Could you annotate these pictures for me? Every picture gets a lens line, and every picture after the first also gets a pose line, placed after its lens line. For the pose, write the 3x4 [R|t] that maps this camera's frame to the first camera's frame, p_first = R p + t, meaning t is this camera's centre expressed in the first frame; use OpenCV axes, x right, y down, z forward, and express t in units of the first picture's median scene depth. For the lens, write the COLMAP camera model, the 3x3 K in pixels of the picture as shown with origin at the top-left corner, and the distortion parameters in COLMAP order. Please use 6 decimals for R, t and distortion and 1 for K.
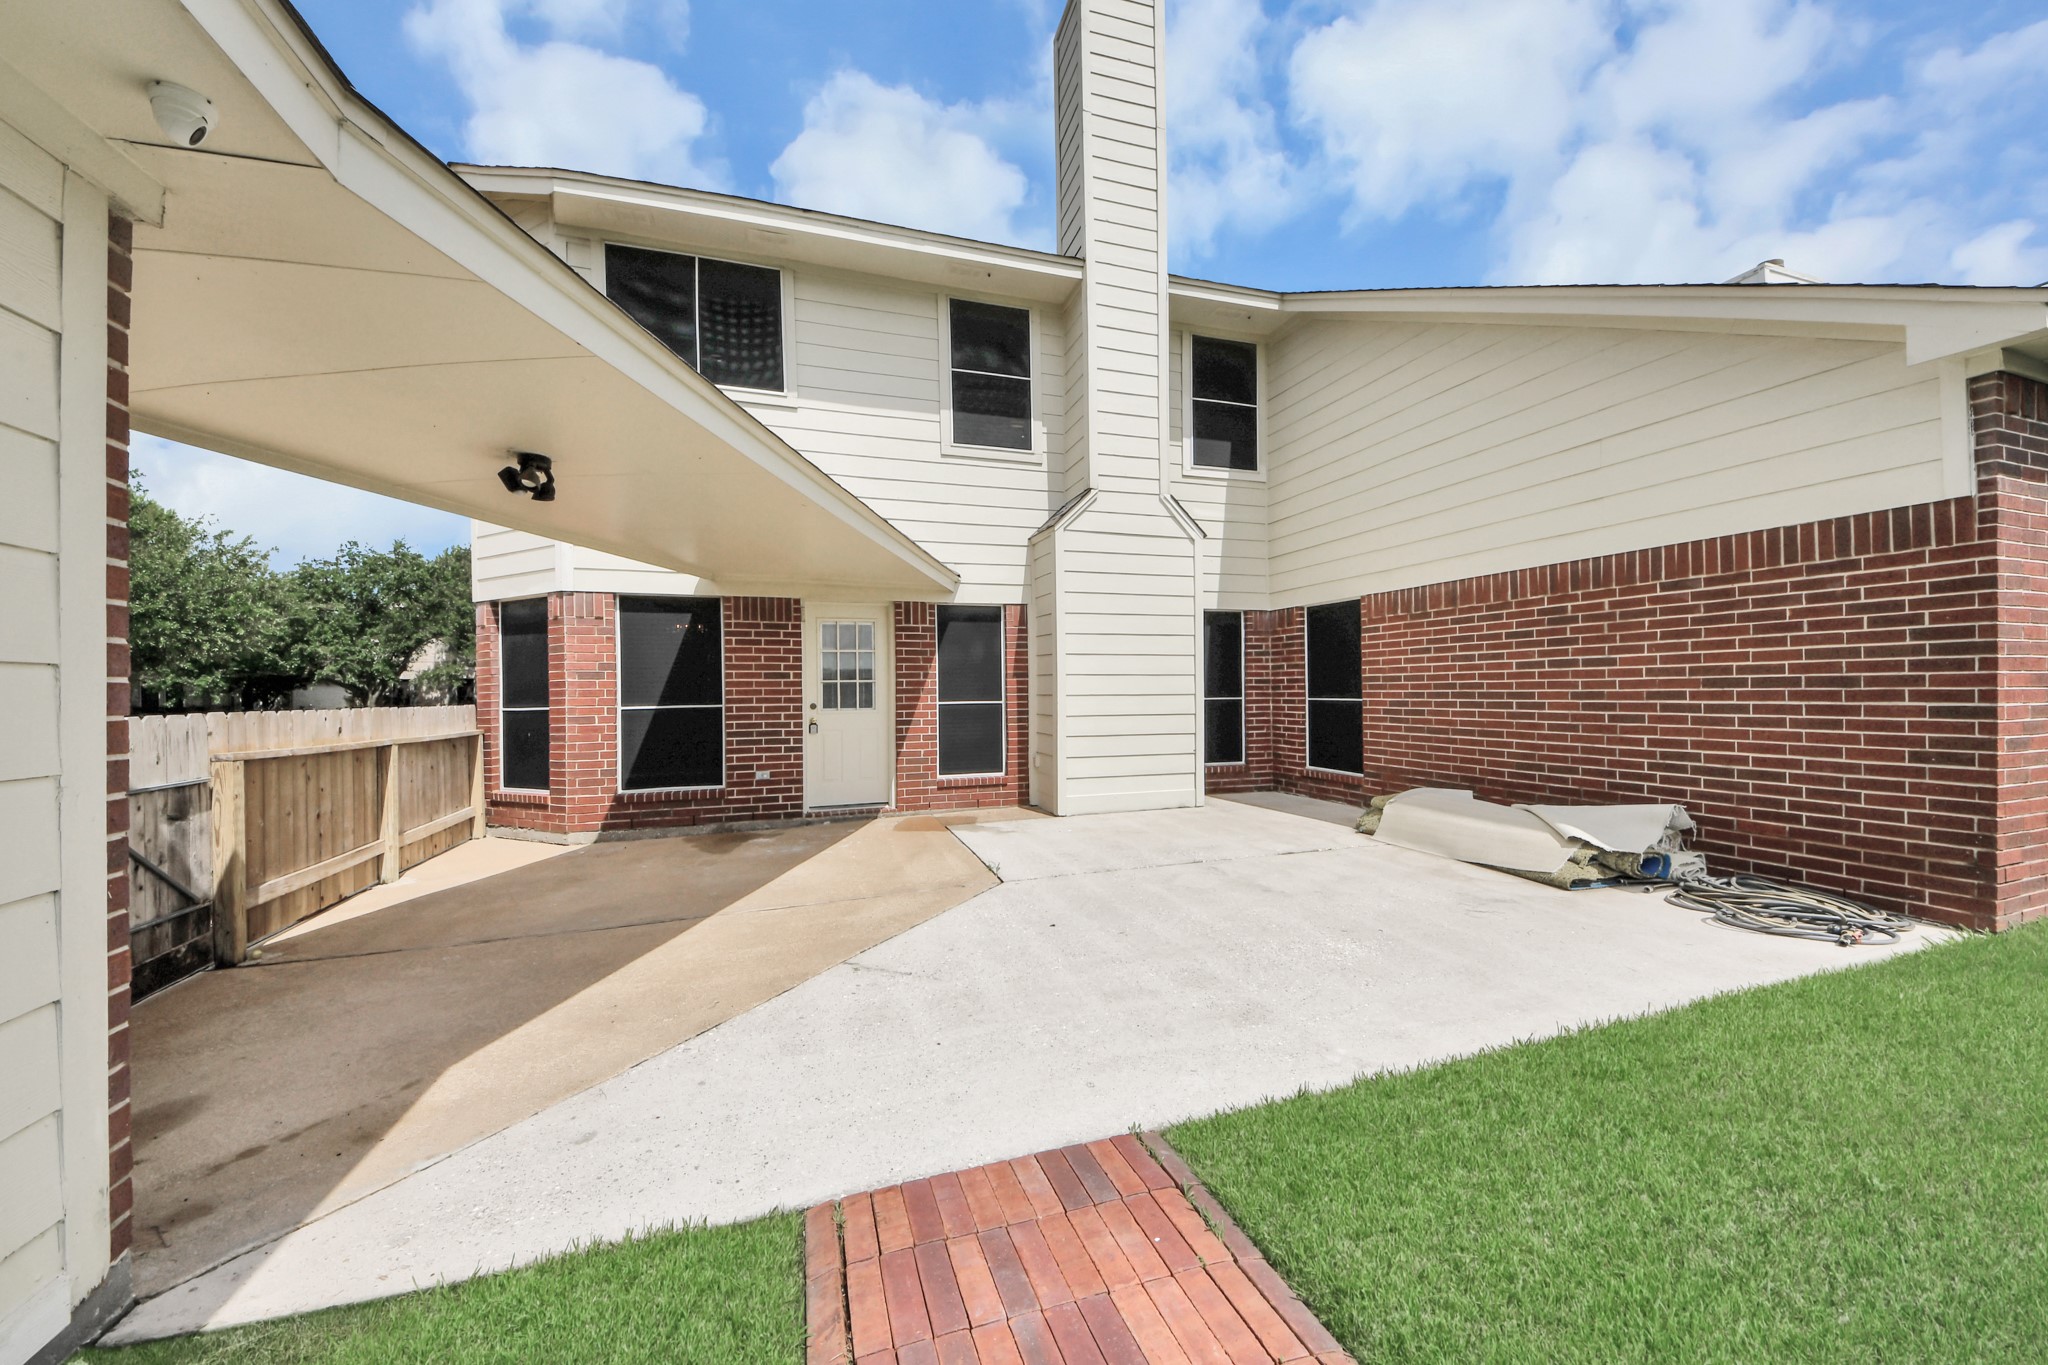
lens RADIAL K [[728.5, 0, 1024.0], [0, 728.5, 669.3], [0, 0, 1]] dist [0.046101, -0.028378]
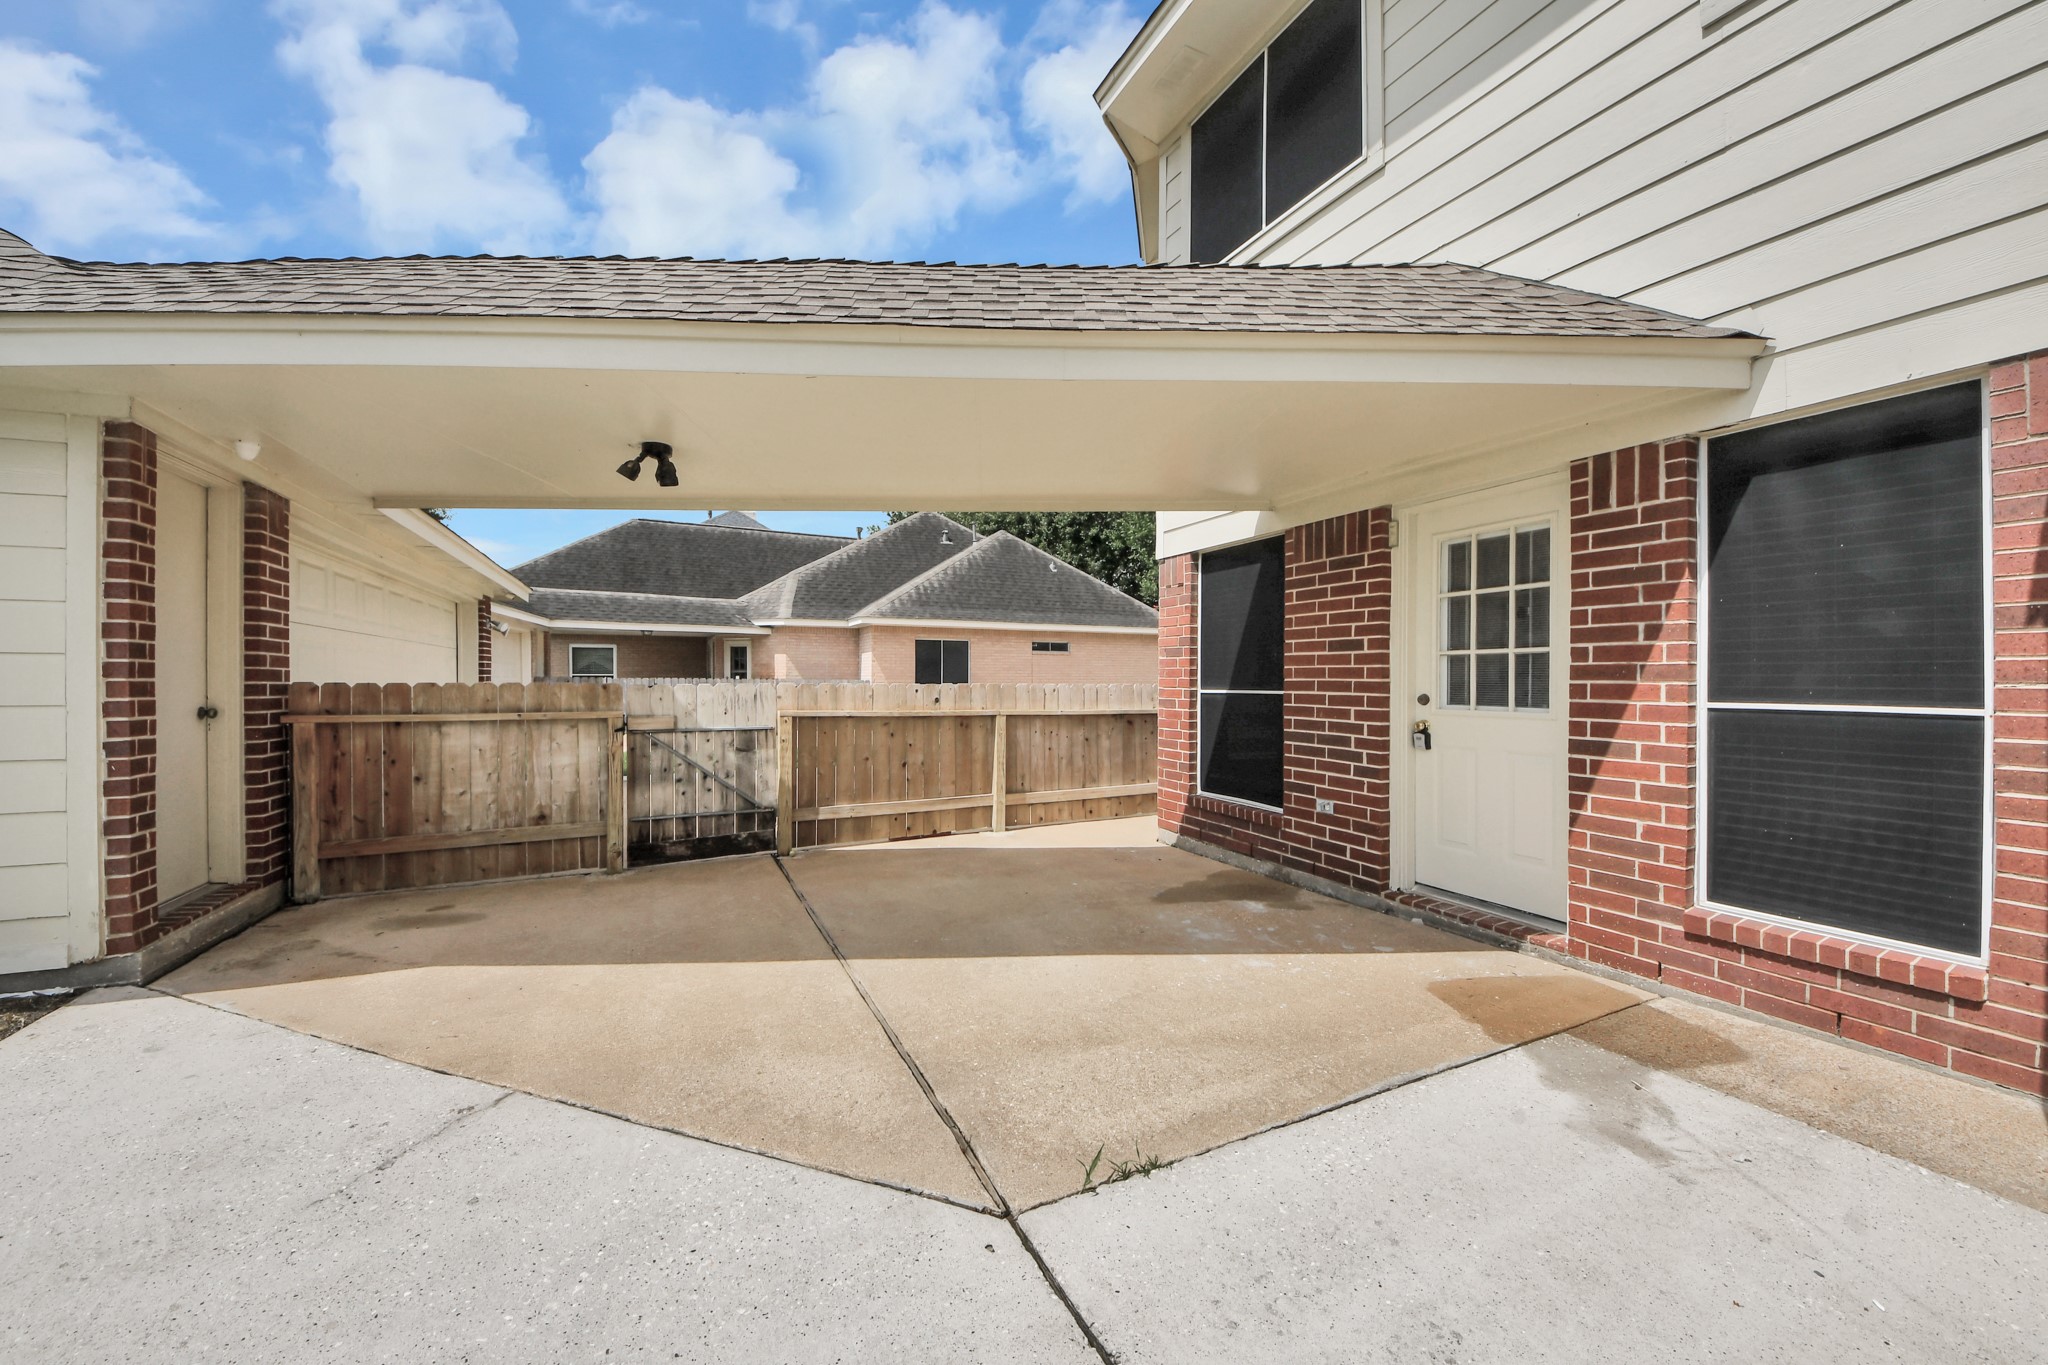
lens RADIAL K [[728.5, 0, 1024.0], [0, 728.5, 669.3], [0, 0, 1]] dist [0.046101, -0.028378]
pose [[0.143927, -0.000944, -0.989588, 0.249033], [0.024439, 0.999698, 0.002601, 0.023175], [0.989287, -0.024559, 0.143906, 0.742592]]
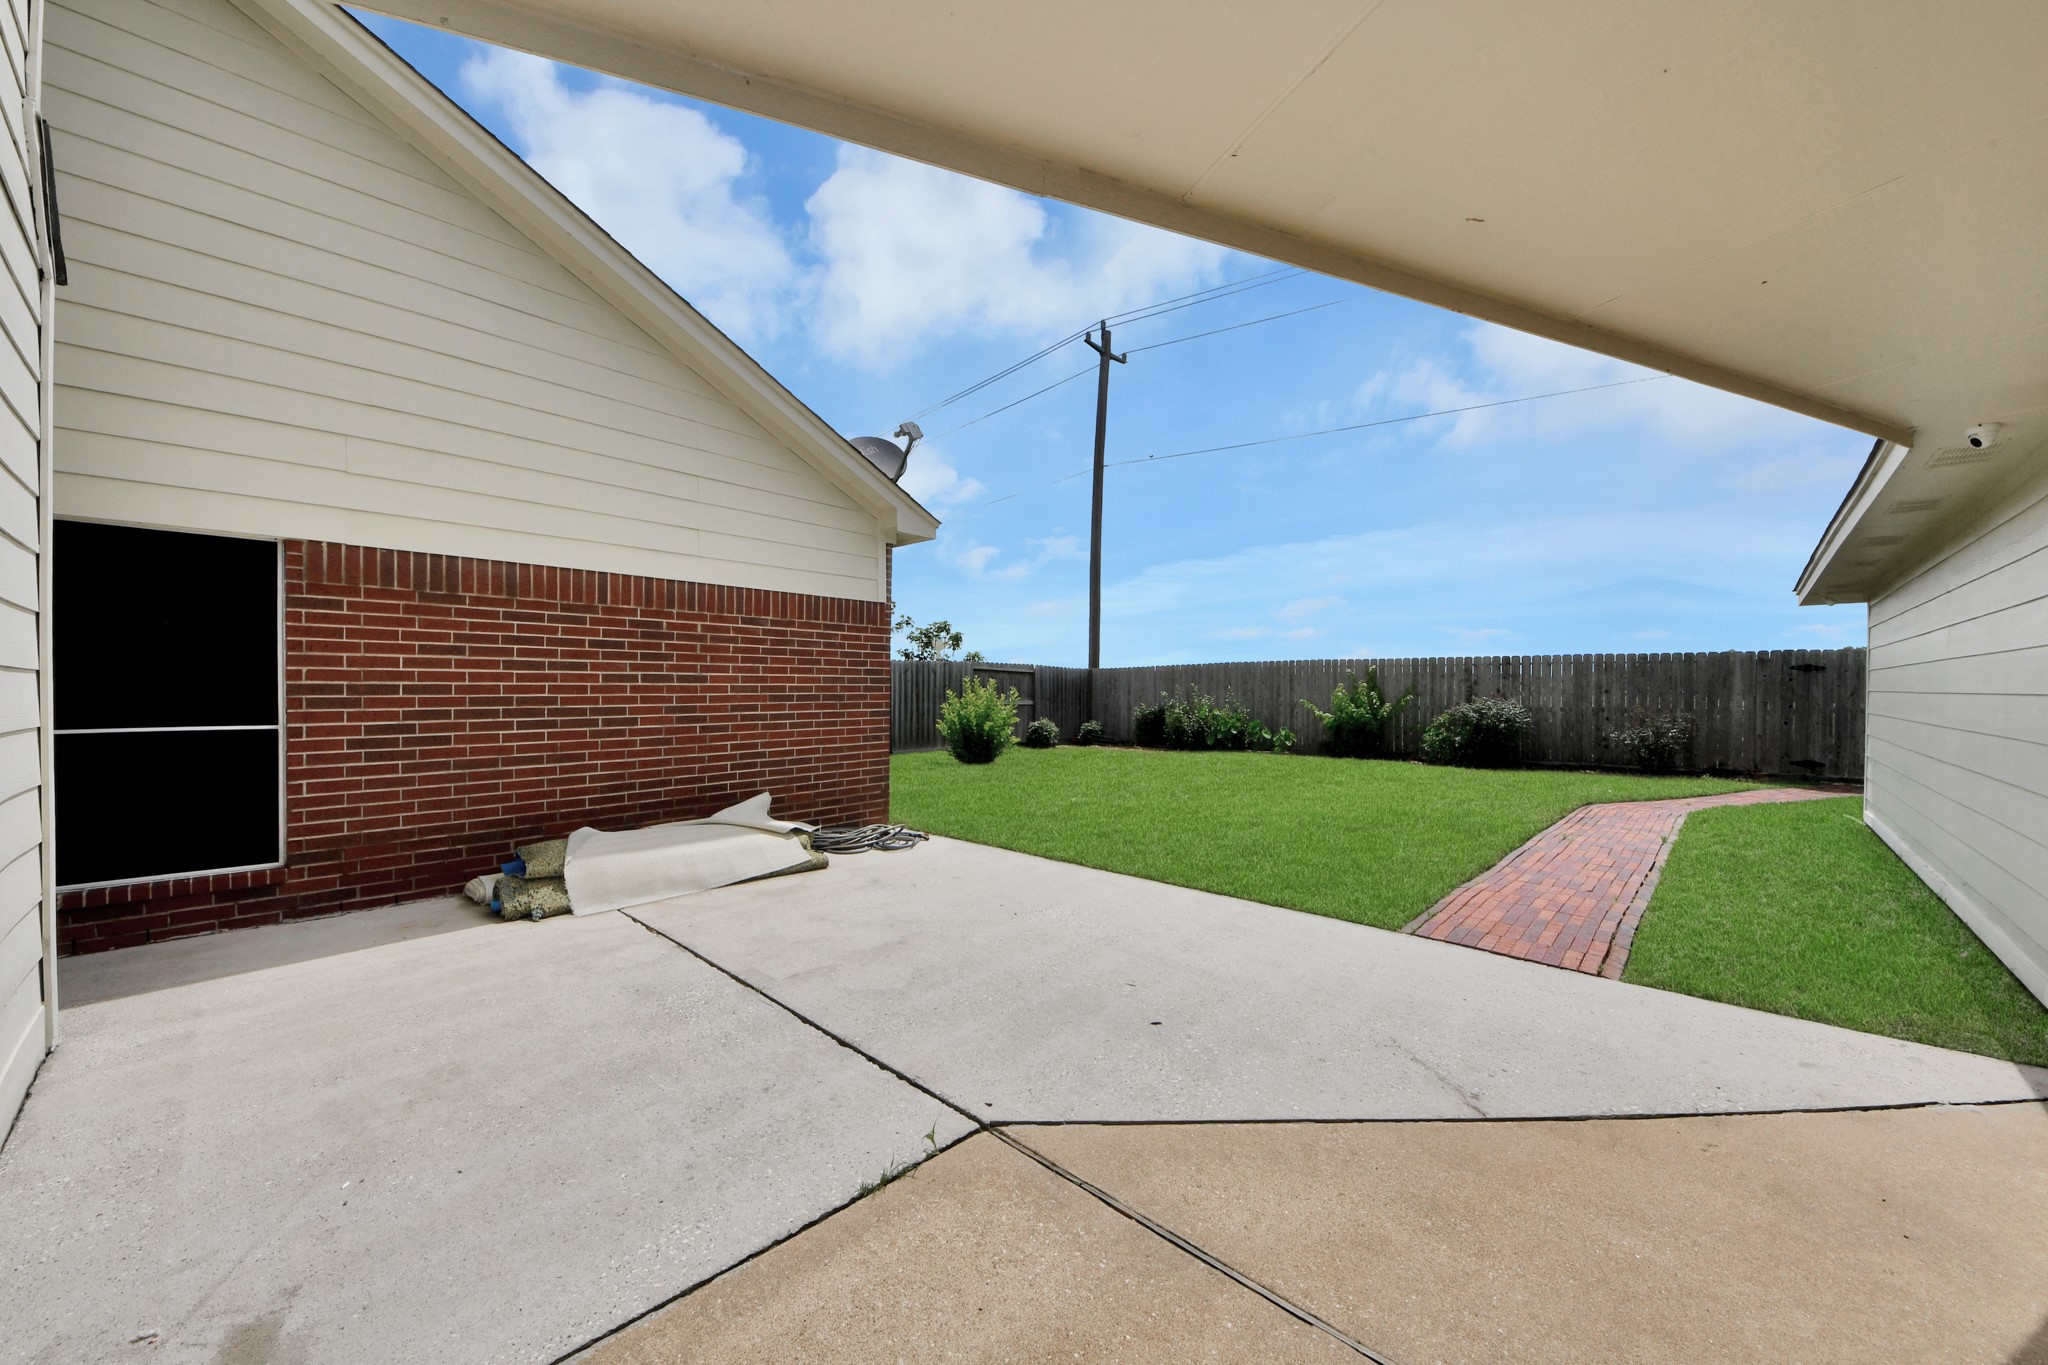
lens RADIAL K [[736.6, 0, 1020.9], [0, 736.6, 693.3], [0, 0, 1]] dist [0.028992, -0.020227]
pose [[-0.480065, 0.005845, 0.877214, -0.351418], [-0.019787, 0.999651, -0.017490, 0.018170], [-0.877010, -0.025754, -0.479782, 0.937224]]
